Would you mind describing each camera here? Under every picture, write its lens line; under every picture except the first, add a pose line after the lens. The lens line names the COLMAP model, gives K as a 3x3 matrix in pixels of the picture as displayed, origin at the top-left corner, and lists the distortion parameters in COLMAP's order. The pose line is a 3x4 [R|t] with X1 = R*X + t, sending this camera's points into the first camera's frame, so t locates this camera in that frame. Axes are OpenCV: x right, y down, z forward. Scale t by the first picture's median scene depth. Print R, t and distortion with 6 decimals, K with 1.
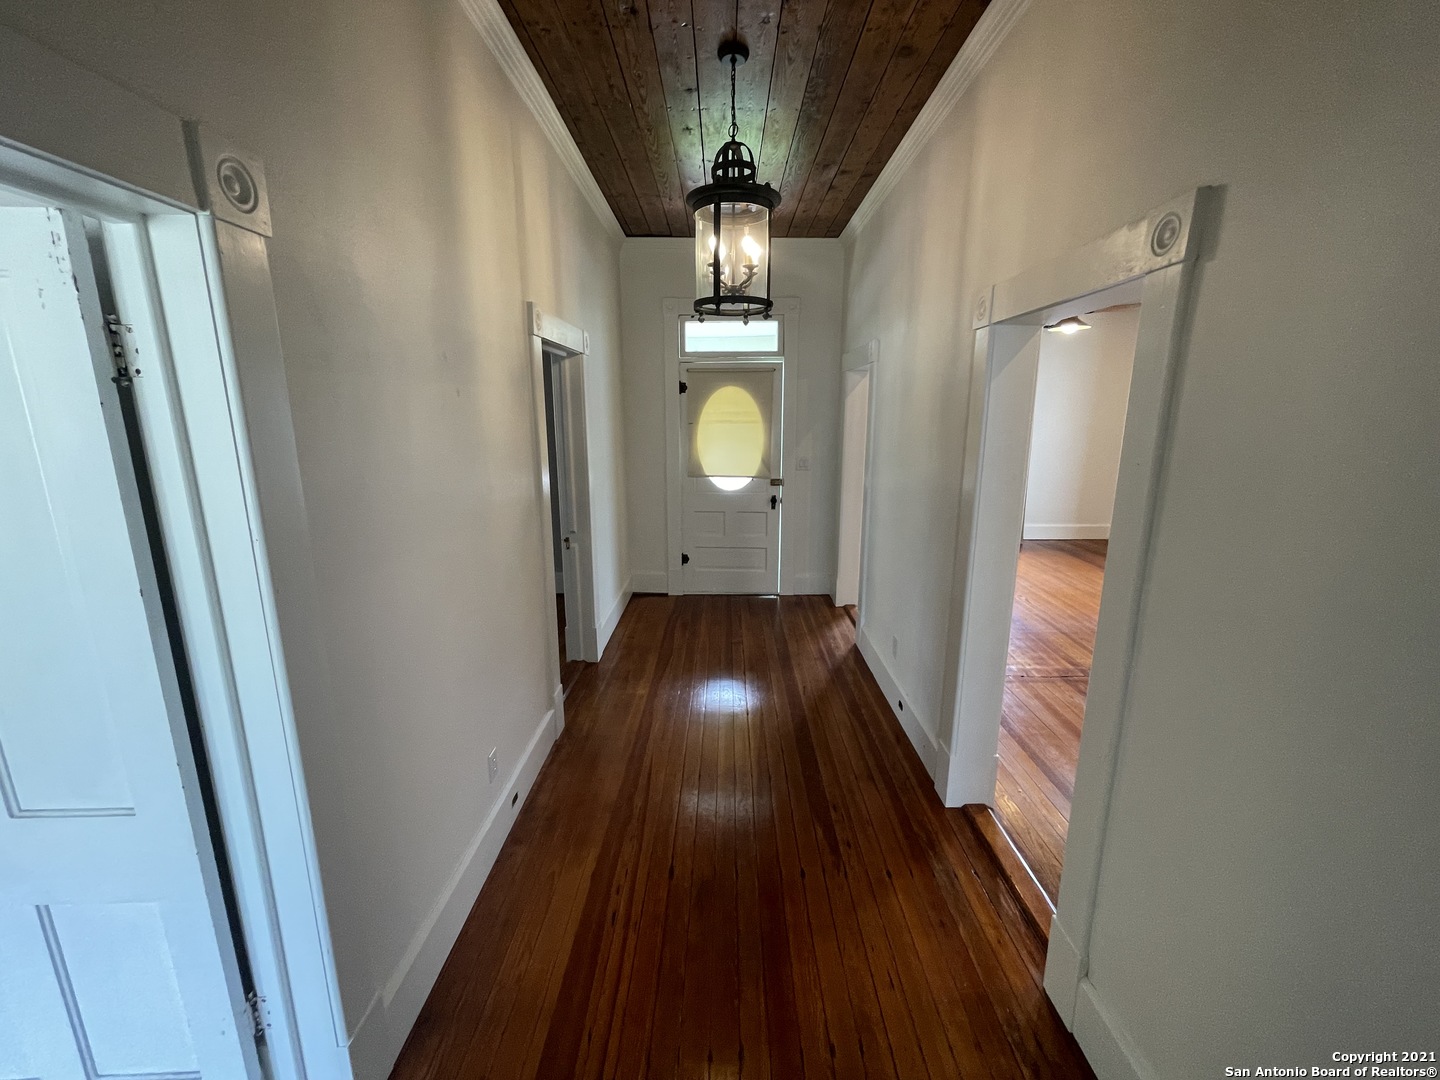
lens RADIAL K [[581.6, 0, 723.4], [0, 581.6, 536.8], [0, 0, 1]] dist [-0.001007, -0.000255]
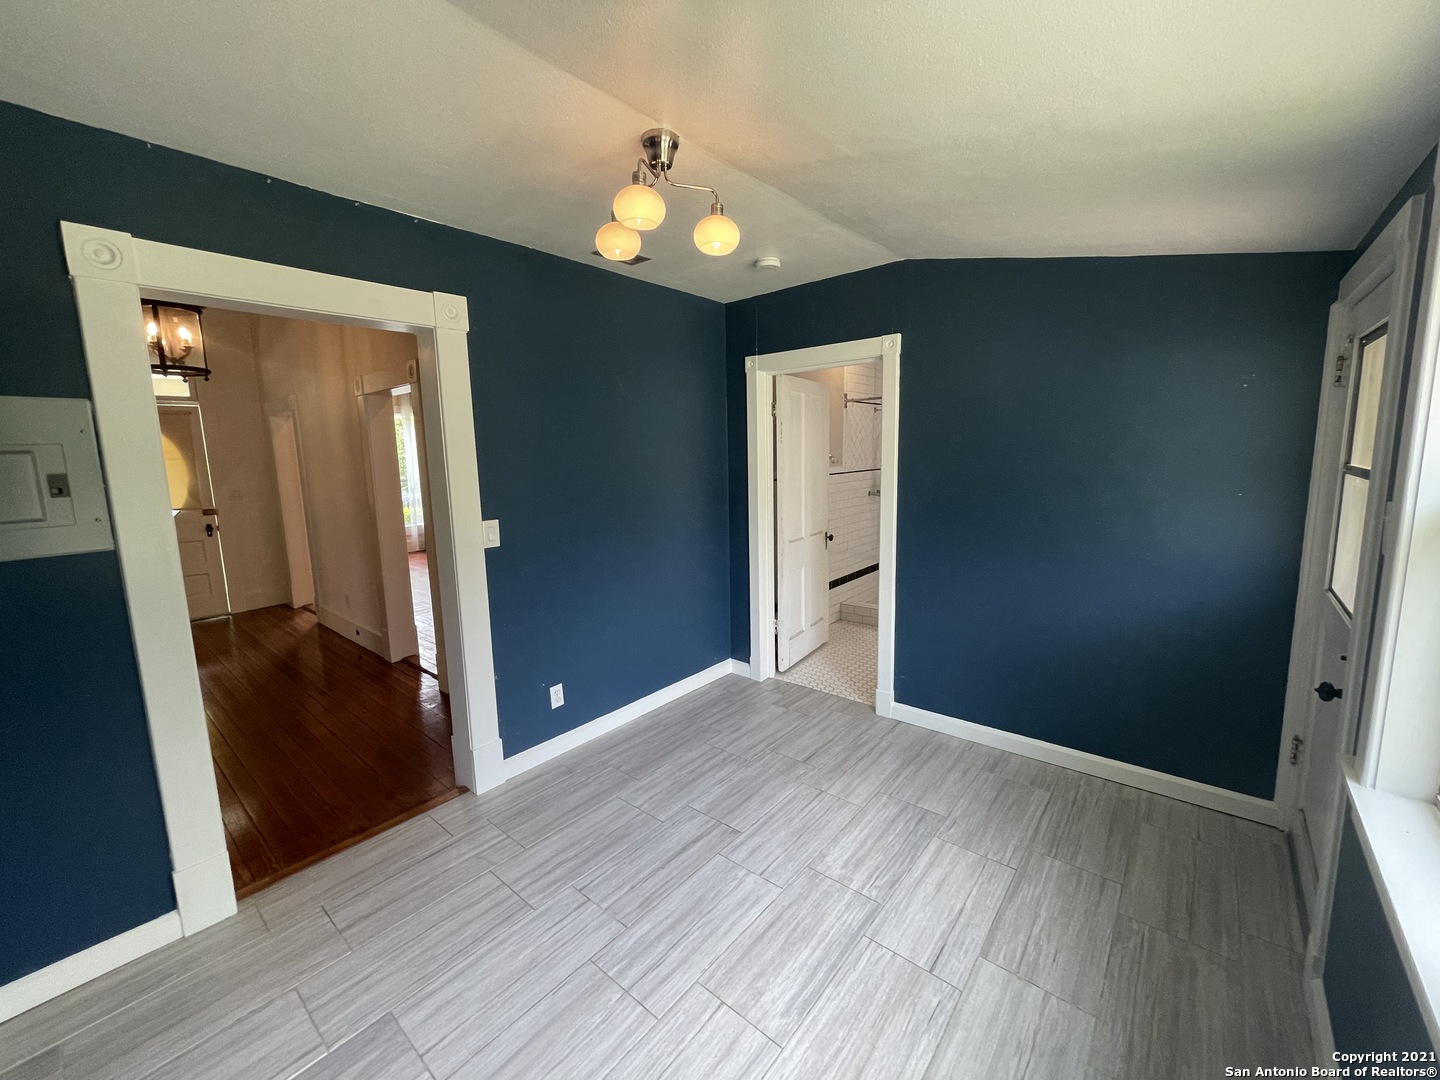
lens RADIAL K [[581.6, 0, 721.3], [0, 581.6, 532.9], [0, 0, 1]] dist [-0.001007, -0.000255]
pose [[0.645409, -0.124254, 0.753663, -0.147214], [0.187164, 0.982327, 0.001673, 0.156541], [-0.740551, 0.139979, 0.657259, -0.553562]]
